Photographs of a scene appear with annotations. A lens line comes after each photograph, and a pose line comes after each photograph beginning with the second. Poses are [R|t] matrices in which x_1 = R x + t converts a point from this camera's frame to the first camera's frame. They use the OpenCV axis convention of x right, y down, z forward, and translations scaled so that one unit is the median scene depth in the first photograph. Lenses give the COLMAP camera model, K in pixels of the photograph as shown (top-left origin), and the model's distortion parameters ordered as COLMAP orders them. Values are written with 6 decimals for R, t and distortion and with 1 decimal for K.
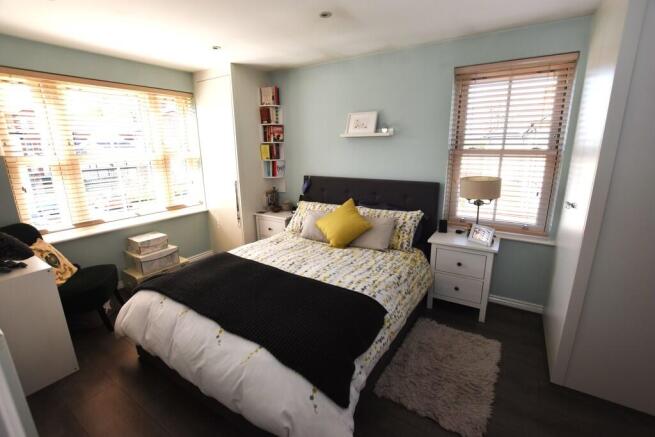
lens RADIAL K [[302.8, 0, 324.3], [0, 302.8, 220.1], [0, 0, 1]] dist [-0.002423, -0.000492]
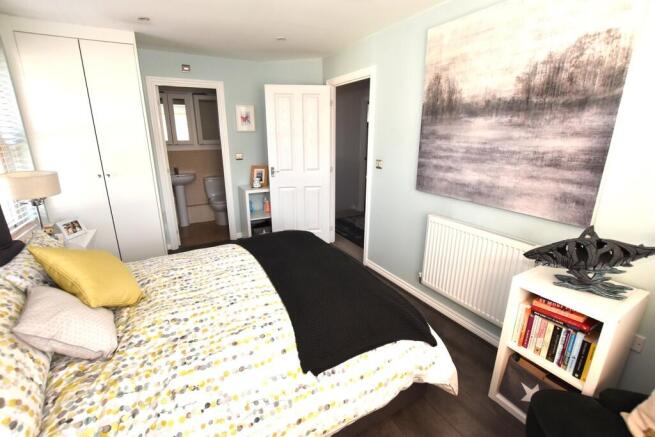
lens RADIAL K [[302.8, 0, 324.3], [0, 302.8, 220.1], [0, 0, 1]] dist [-0.002423, -0.000492]
pose [[-0.885540, -0.112450, 0.450749, -0.571280], [0.130182, 0.871322, 0.473128, -0.295519], [-0.445951, 0.477653, -0.756951, 1.241845]]
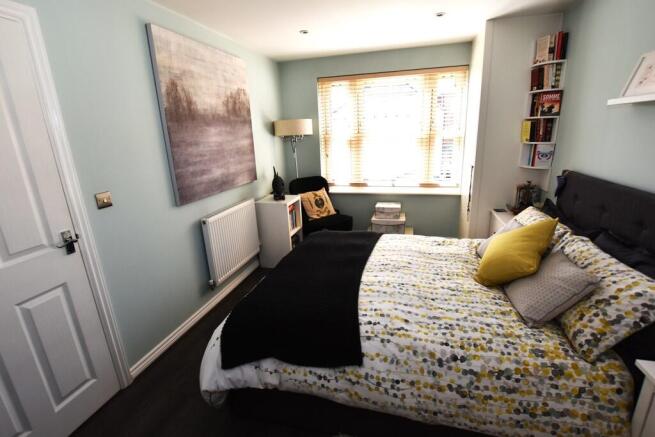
lens RADIAL K [[302.8, 0, 324.3], [0, 302.8, 220.1], [0, 0, 1]] dist [-0.002423, -0.000492]
pose [[0.314282, 0.272039, -0.909517, 0.506902], [-0.196872, 0.955912, 0.217887, -0.113857], [0.928692, 0.110580, 0.353983, 0.428918]]
